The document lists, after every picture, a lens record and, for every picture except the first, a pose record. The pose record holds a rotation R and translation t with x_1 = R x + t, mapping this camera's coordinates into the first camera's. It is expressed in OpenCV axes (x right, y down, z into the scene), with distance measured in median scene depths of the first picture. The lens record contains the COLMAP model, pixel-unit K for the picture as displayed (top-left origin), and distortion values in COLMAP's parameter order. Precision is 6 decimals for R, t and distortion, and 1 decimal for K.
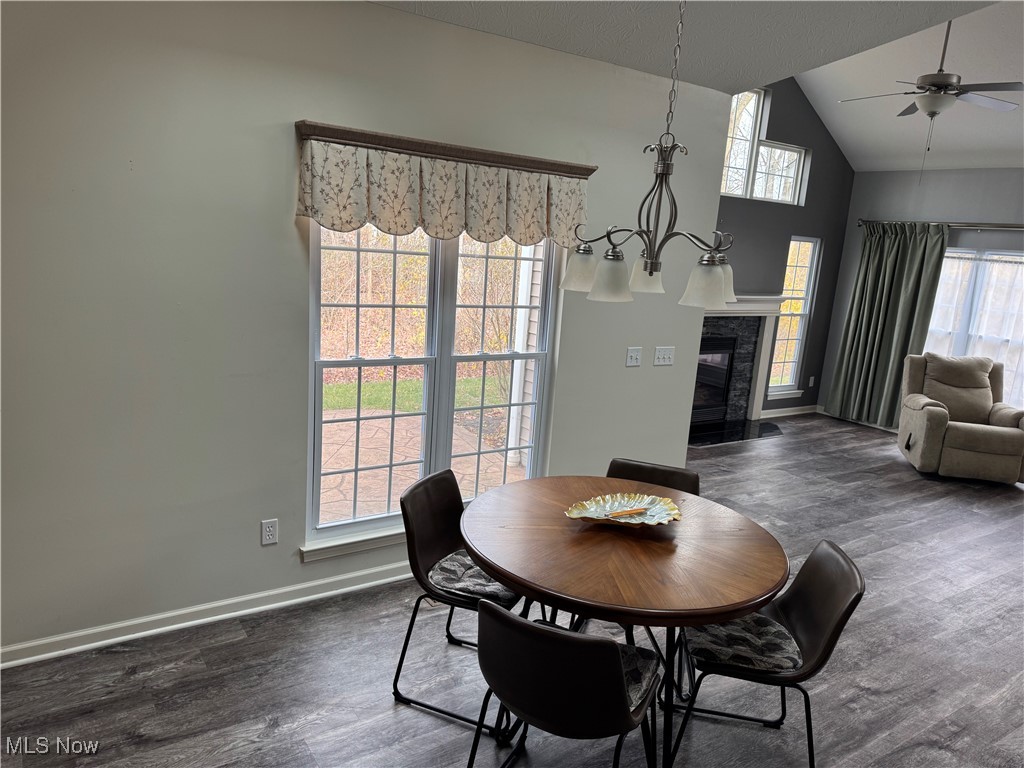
lens RADIAL K [[712.9, 0, 509.9], [0, 712.9, 386.7], [0, 0, 1]] dist [0.058440, -0.066496]
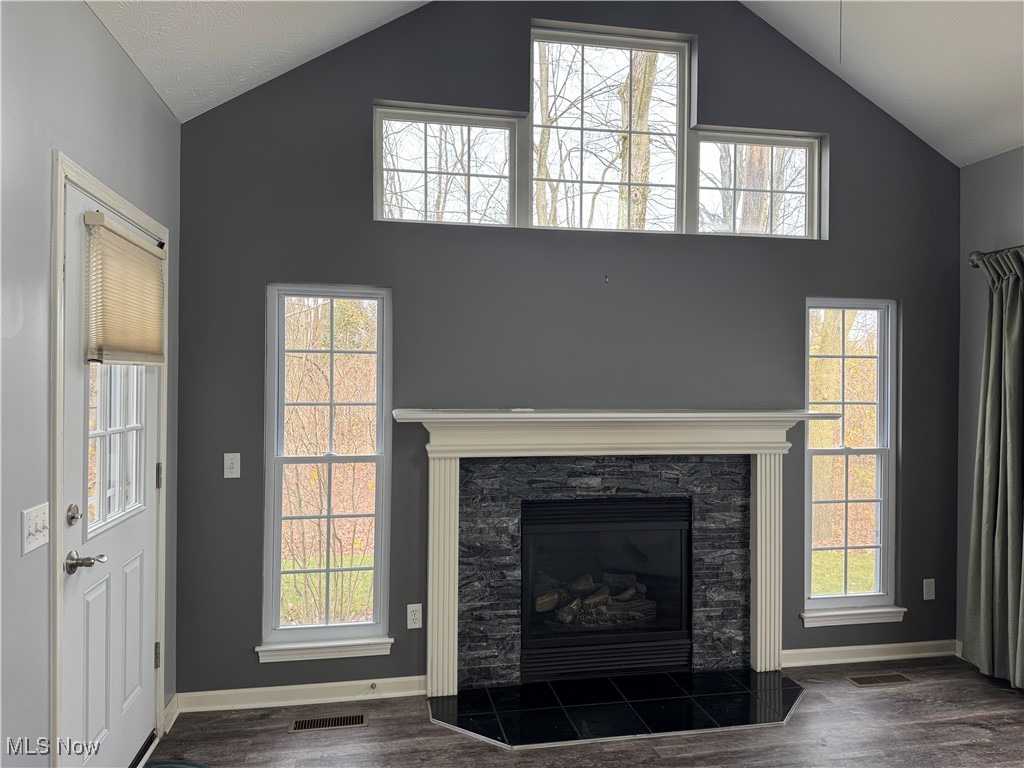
lens RADIAL K [[712.9, 0, 513.1], [0, 712.9, 385.6], [0, 0, 1]] dist [0.058440, -0.066496]
pose [[0.920233, -0.069441, -0.385162, 0.382132], [-0.015951, 0.976661, -0.214193, -0.034176], [0.391047, 0.203251, 0.897648, 0.459344]]
